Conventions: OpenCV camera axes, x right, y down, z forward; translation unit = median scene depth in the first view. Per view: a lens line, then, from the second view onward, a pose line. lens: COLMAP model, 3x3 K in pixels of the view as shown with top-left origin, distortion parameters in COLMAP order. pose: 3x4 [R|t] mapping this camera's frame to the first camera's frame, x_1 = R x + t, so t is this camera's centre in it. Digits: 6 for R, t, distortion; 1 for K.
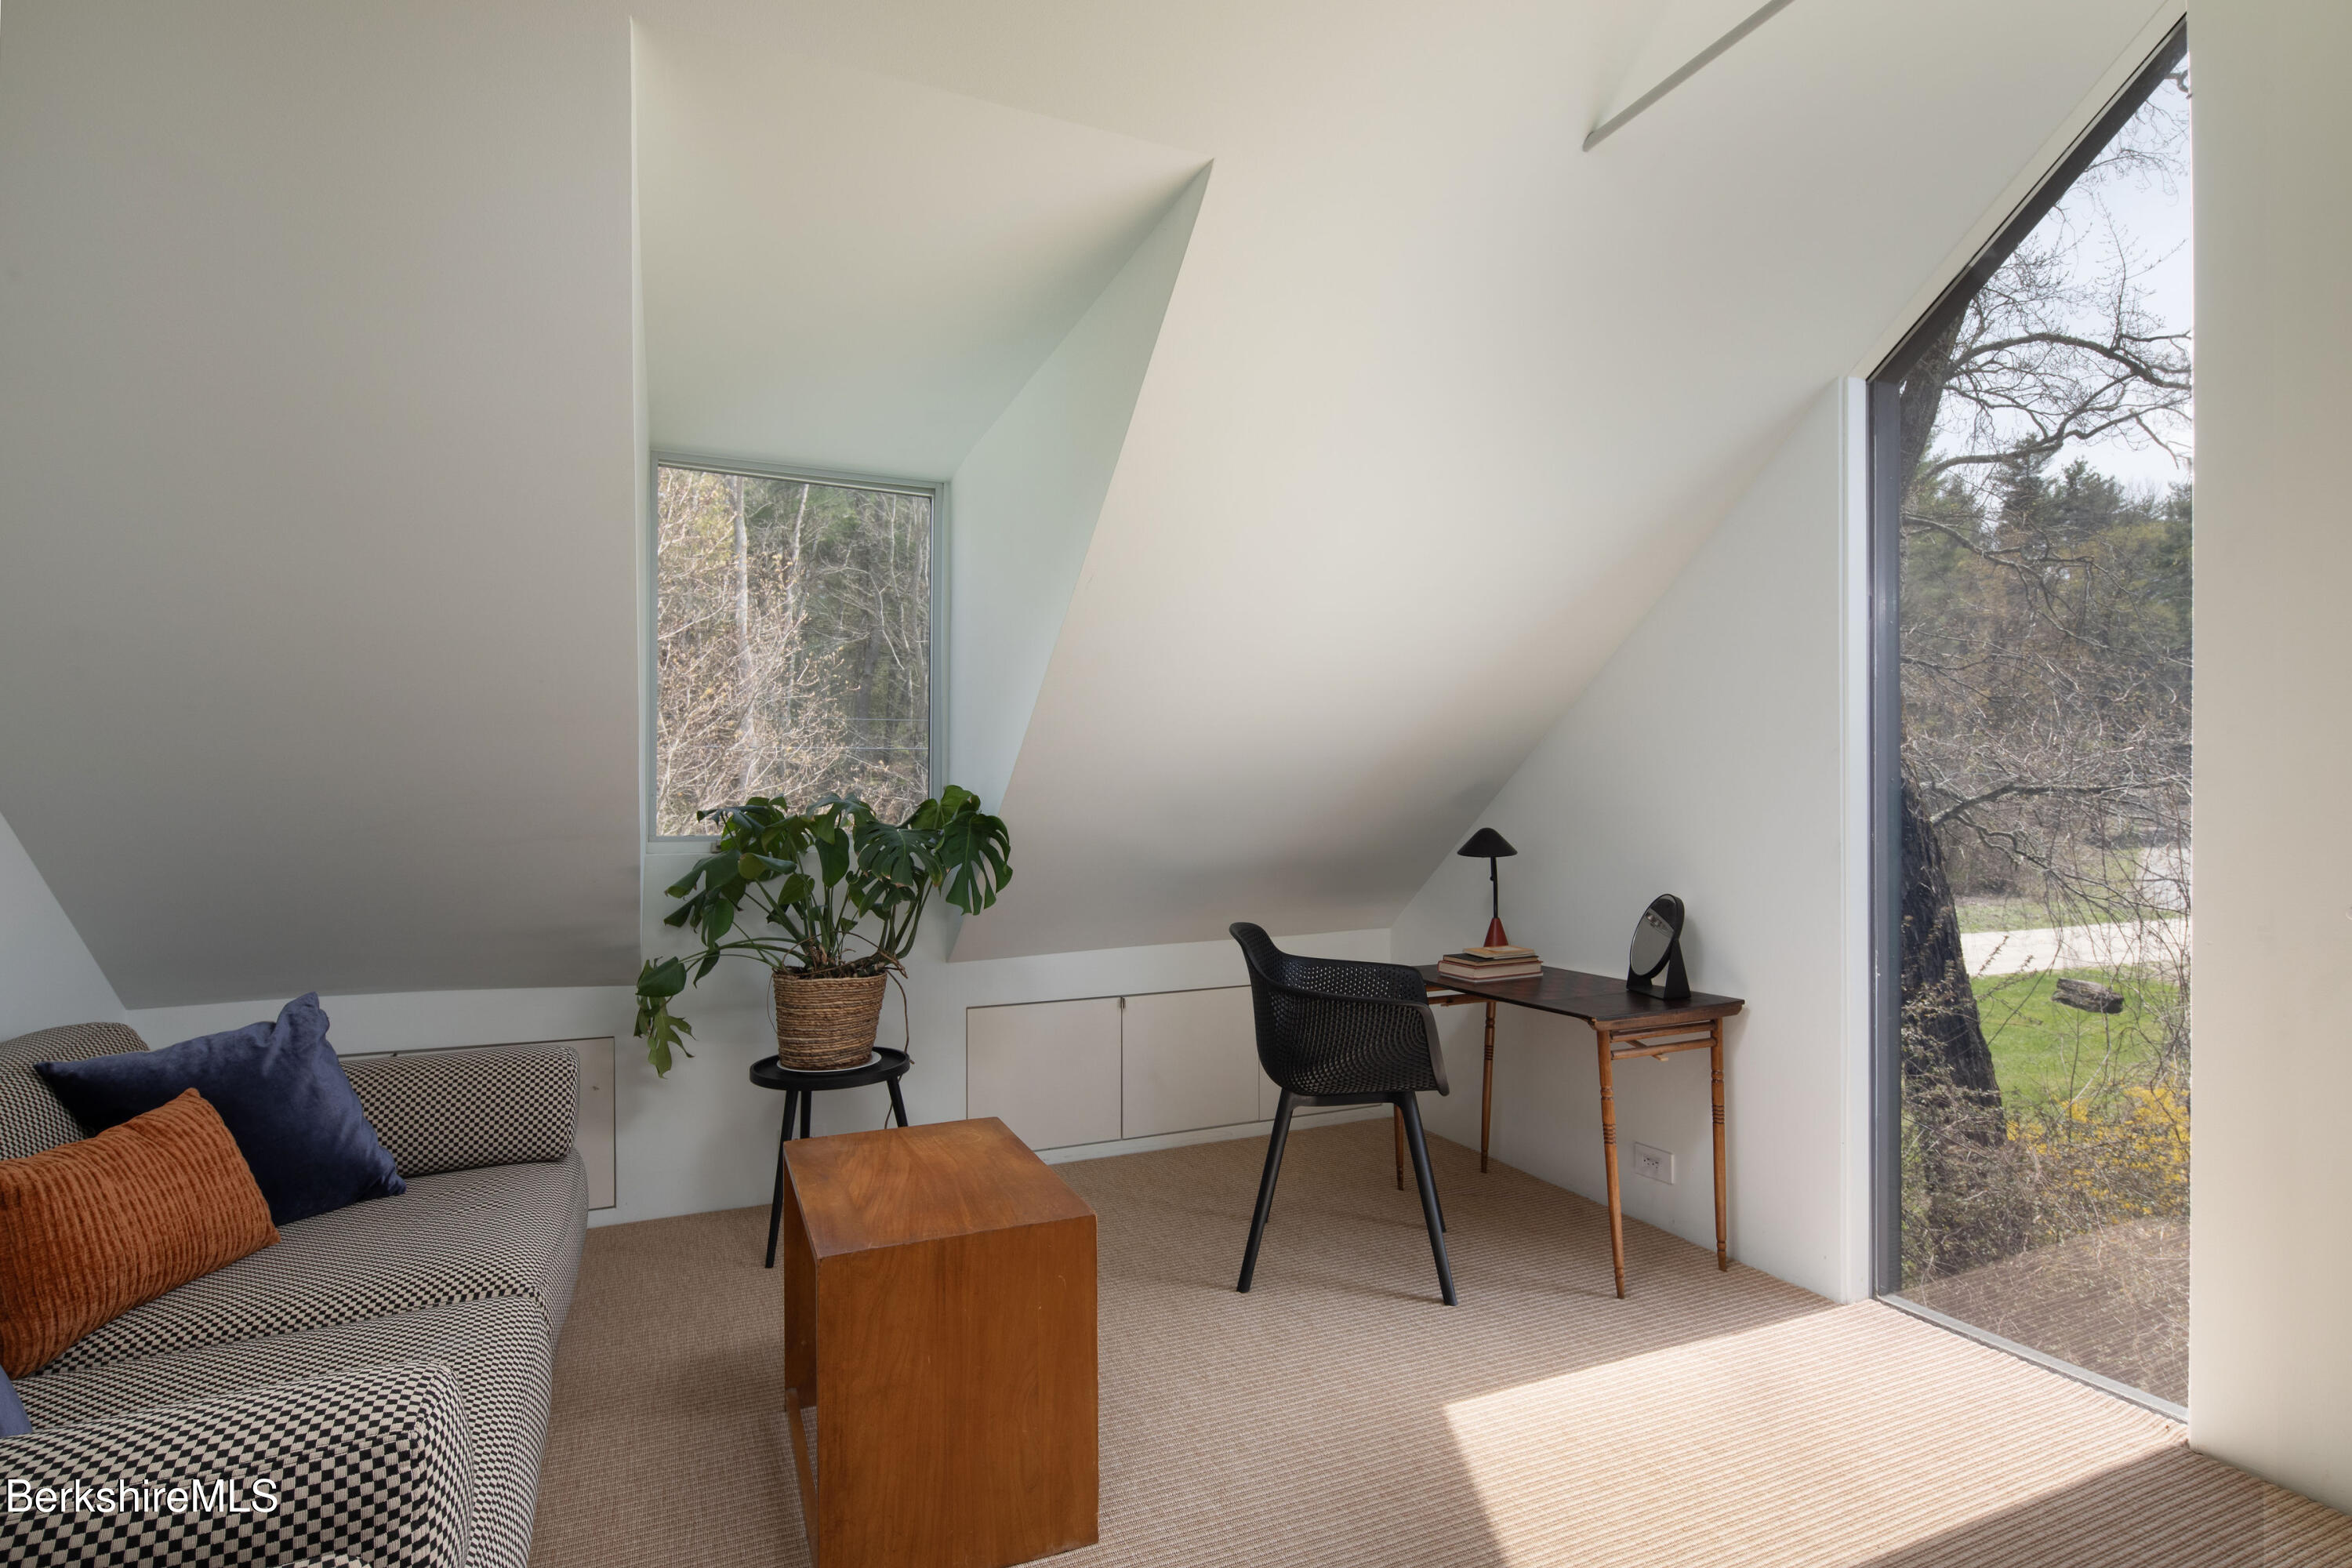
lens RADIAL K [[1145.3, 0, 1155.4], [0, 1145.3, 784.7], [0, 0, 1]] dist [0.000314, -0.001213]
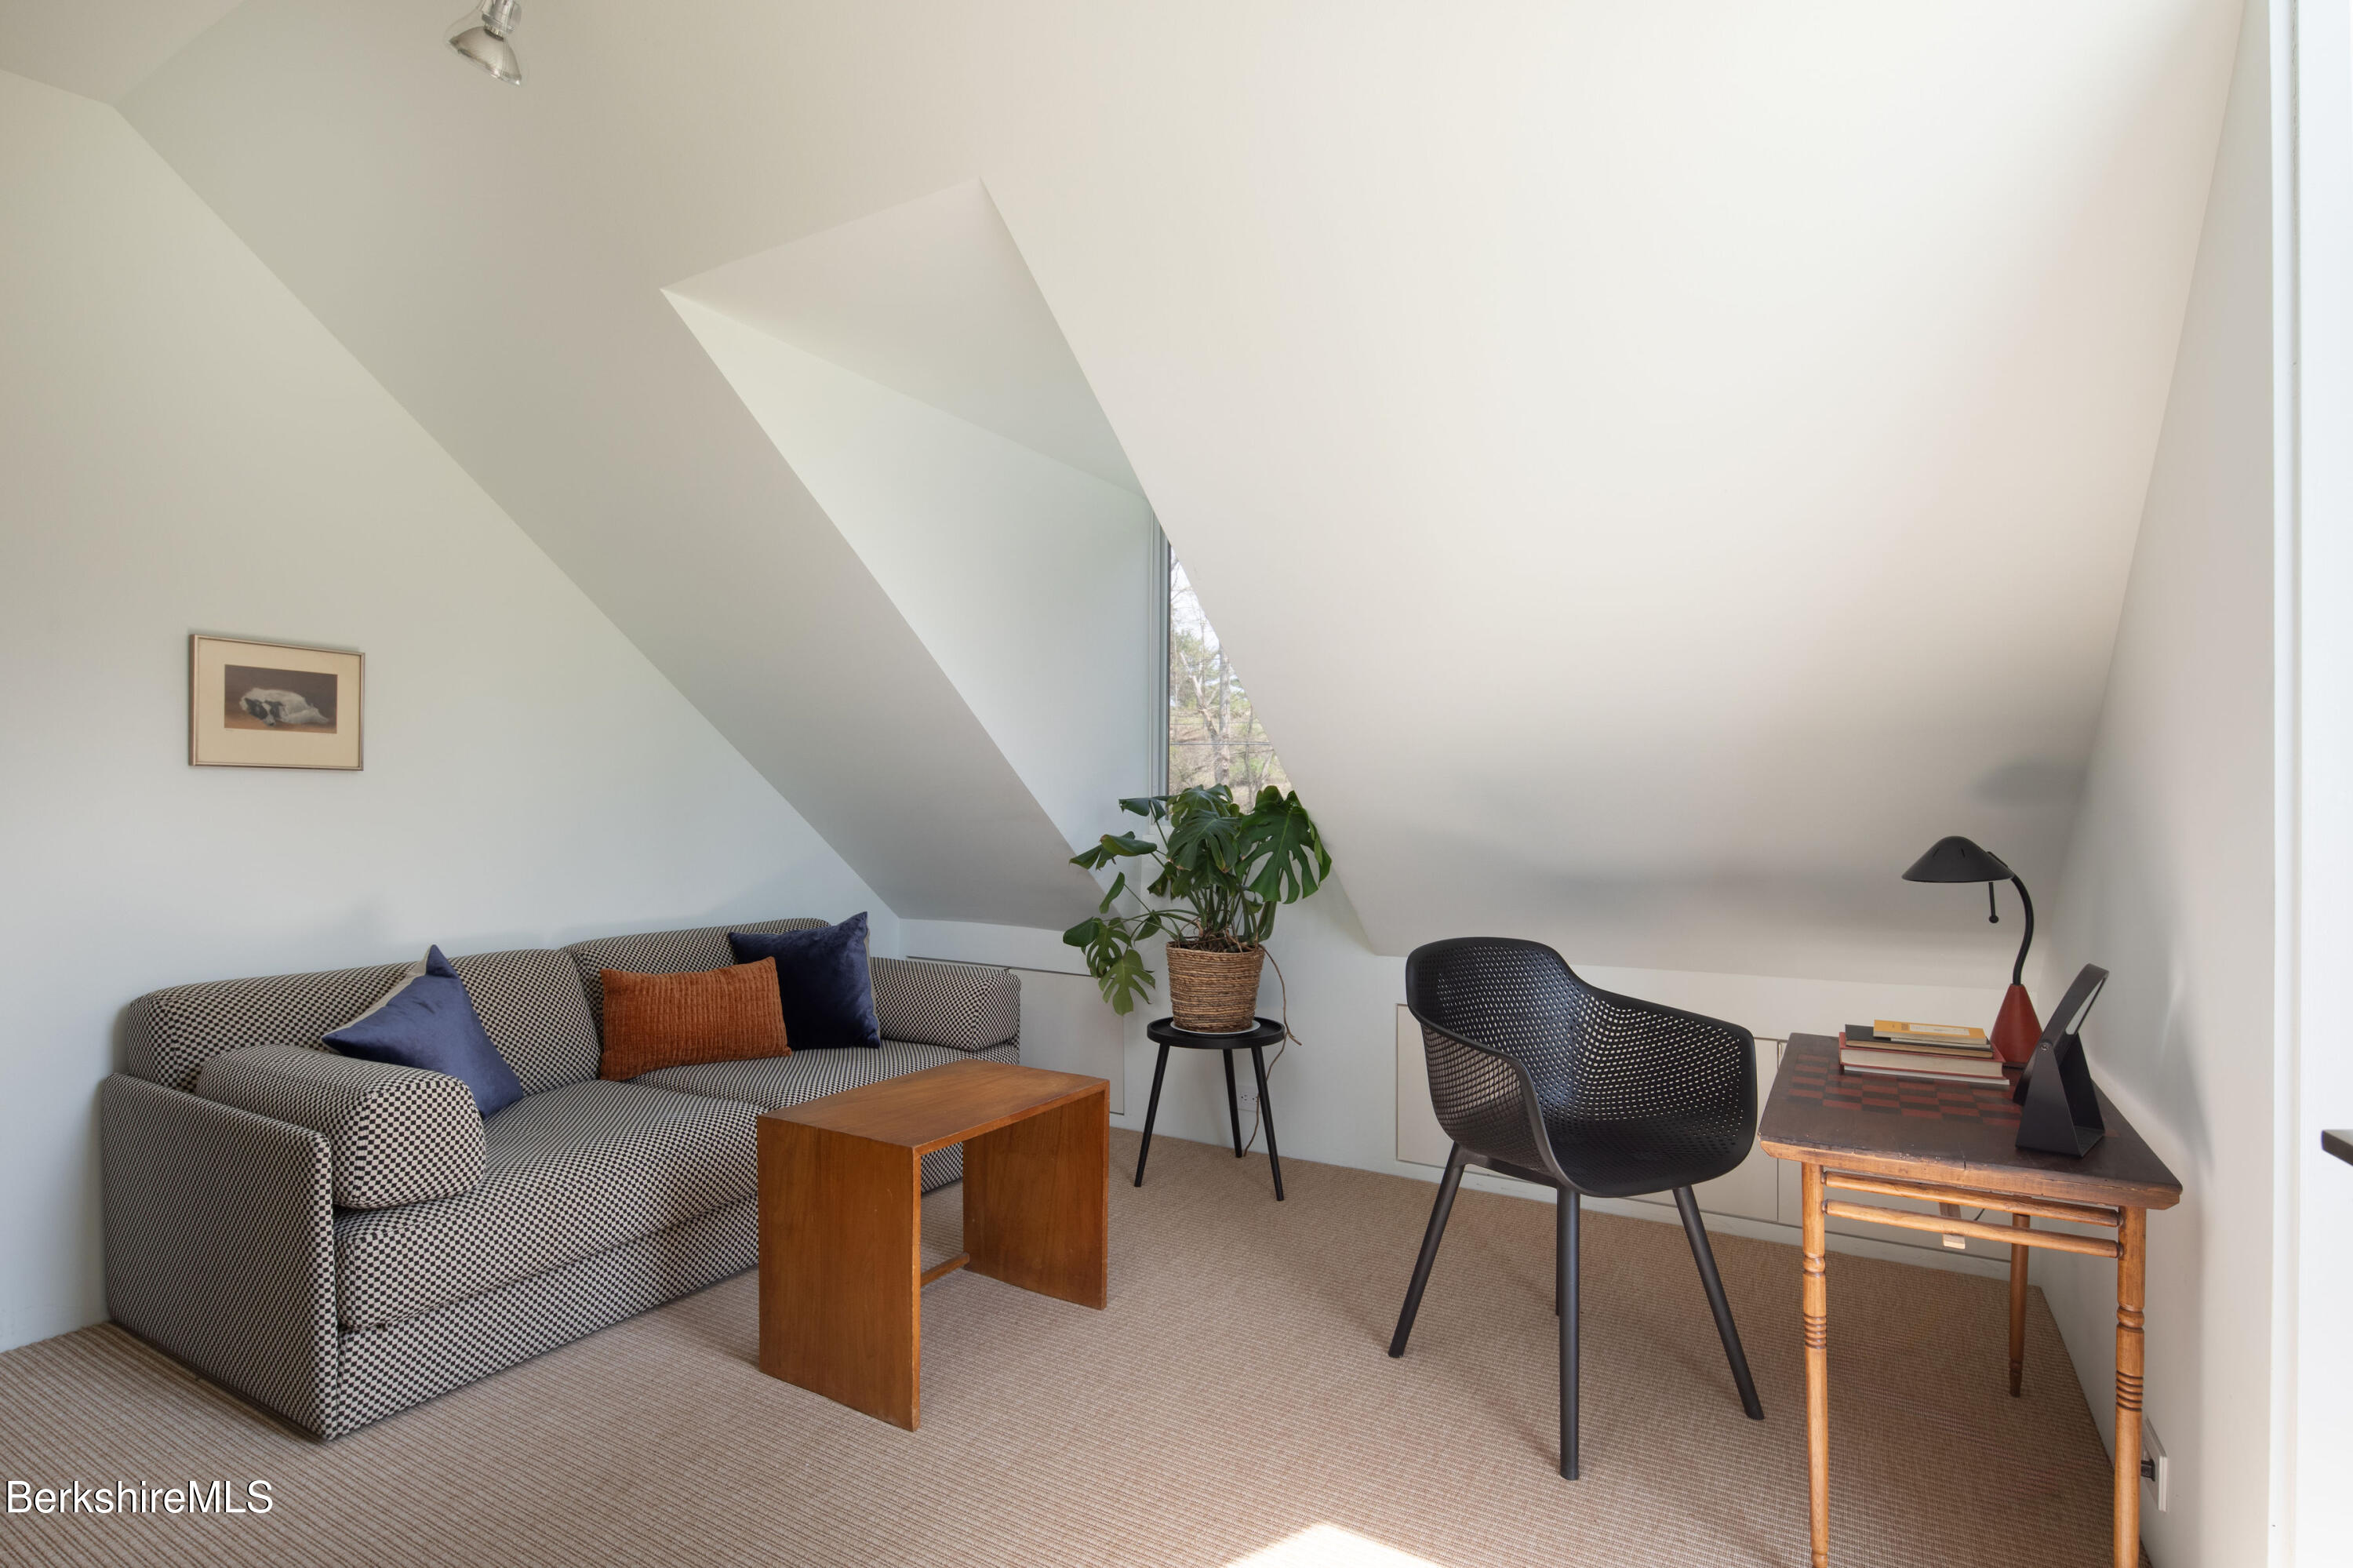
lens RADIAL K [[1145.8, 0, 1161.1], [0, 1145.8, 793.7], [0, 0, 1]] dist [0.000314, -0.001213]
pose [[0.602538, 0.006387, -0.798065, 0.650473], [0.001231, 0.999959, 0.008931, 0.006891], [0.798089, -0.006364, 0.602506, 0.326492]]
